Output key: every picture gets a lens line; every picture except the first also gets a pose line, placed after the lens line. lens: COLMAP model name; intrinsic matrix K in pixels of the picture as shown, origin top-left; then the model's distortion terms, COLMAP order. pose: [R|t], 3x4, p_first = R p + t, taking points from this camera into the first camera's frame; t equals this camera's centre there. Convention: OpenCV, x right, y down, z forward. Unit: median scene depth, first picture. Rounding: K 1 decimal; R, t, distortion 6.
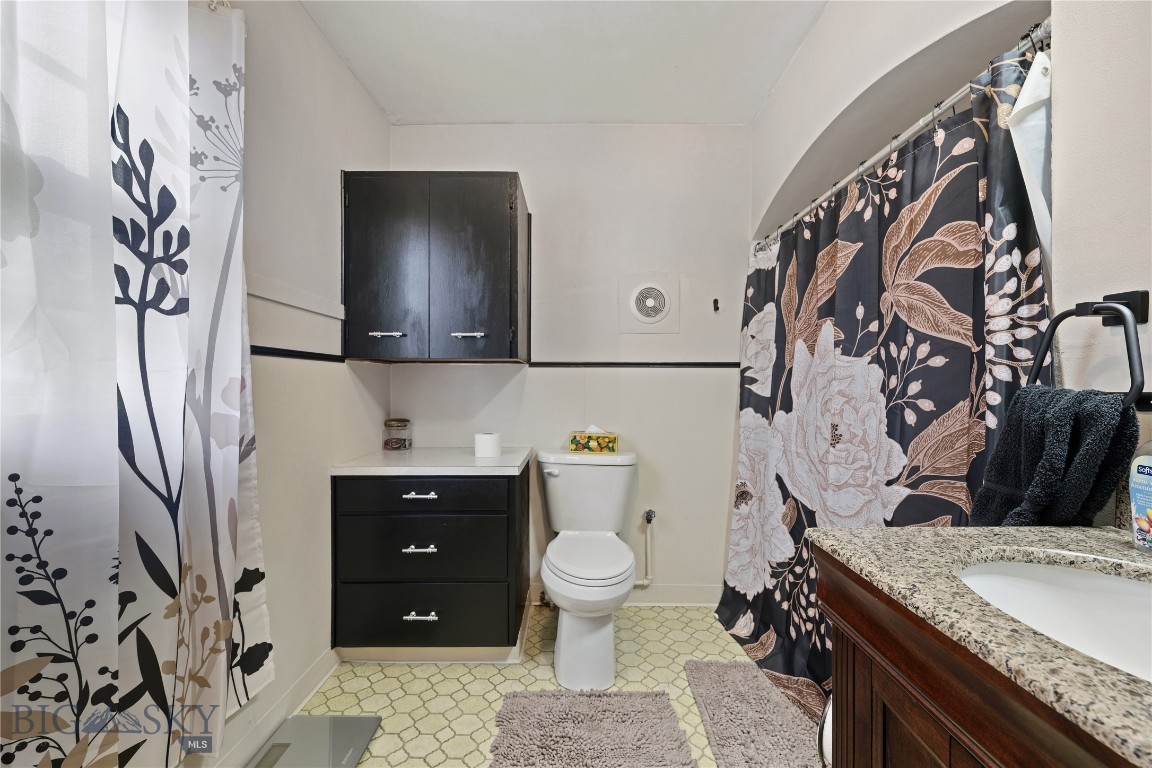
lens RADIAL K [[459.6, 0, 574.3], [0, 459.6, 385.0], [0, 0, 1]] dist [0.001215, -0.000504]
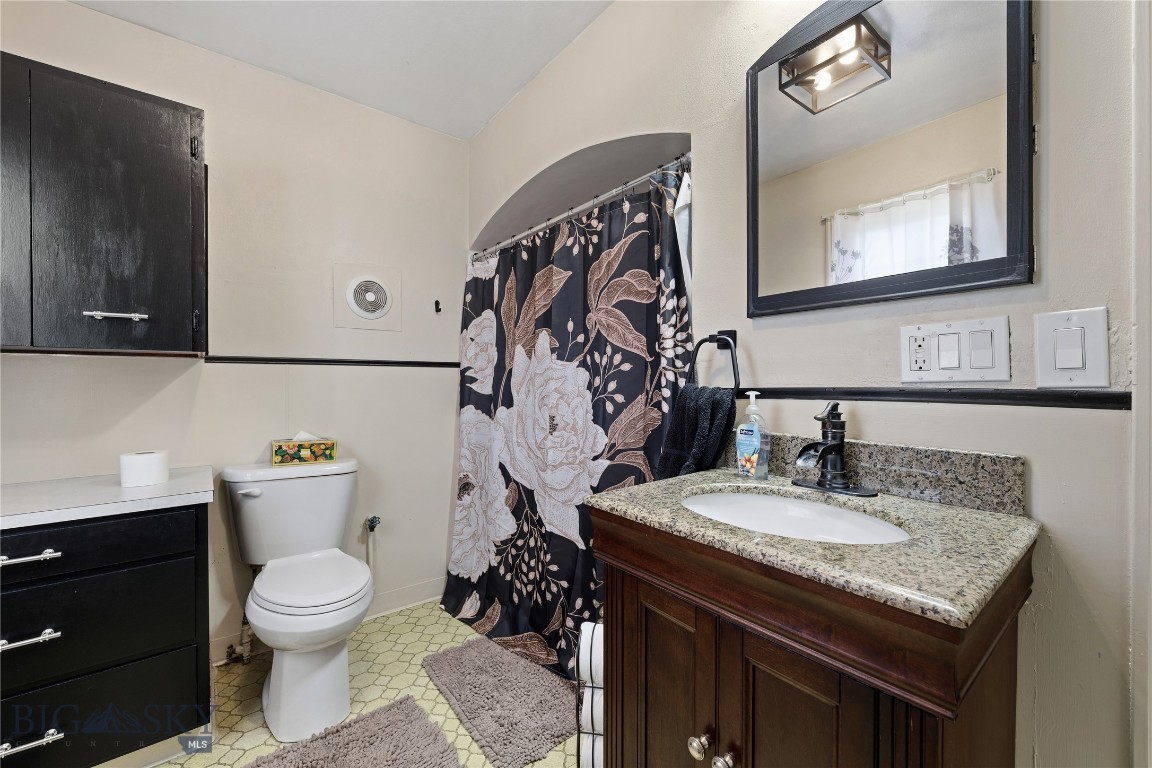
lens RADIAL K [[459.6, 0, 573.3], [0, 459.6, 383.1], [0, 0, 1]] dist [0.001215, -0.000504]
pose [[0.777987, -0.004996, 0.628260, -0.186507], [0.004623, 0.999987, 0.002227, -0.005402], [-0.628263, 0.001172, 0.778000, 0.012333]]
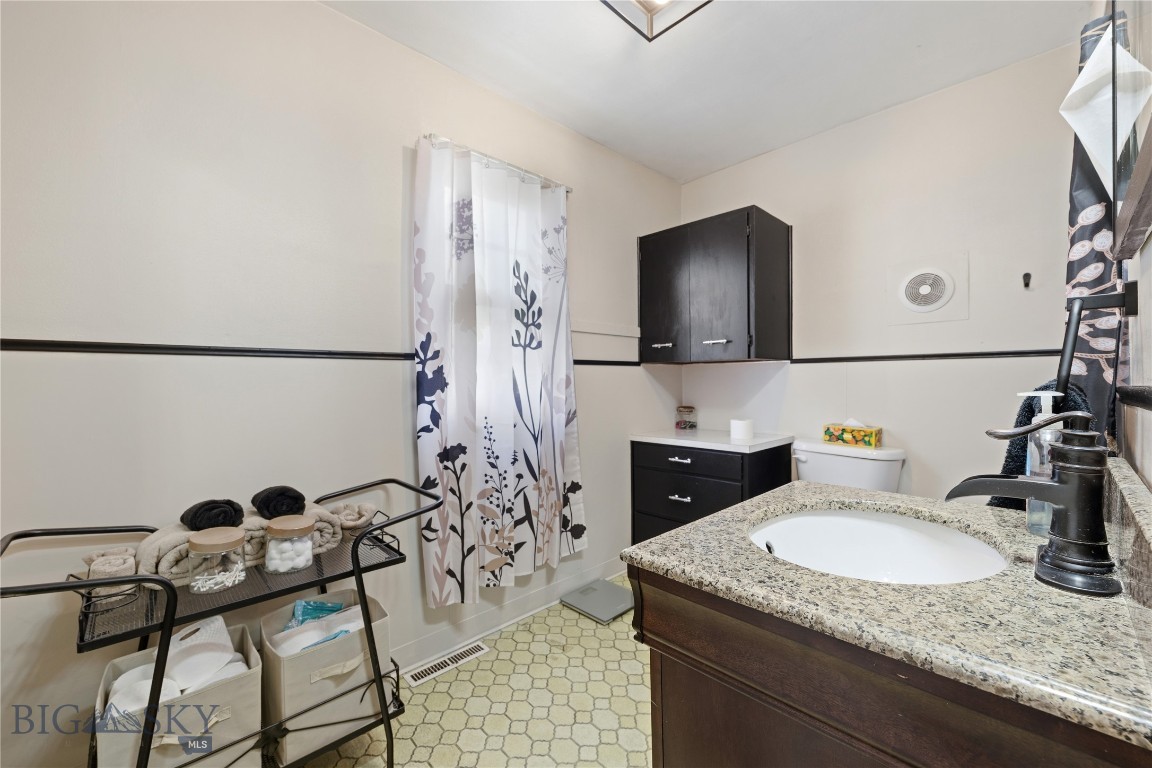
lens RADIAL K [[459.6, 0, 573.6], [0, 459.6, 380.8], [0, 0, 1]] dist [0.001215, -0.000504]
pose [[0.697693, -0.007205, -0.716360, 0.601556], [0.009327, 0.999956, -0.000974, -0.003003], [0.716336, -0.006002, 0.697730, -0.280776]]
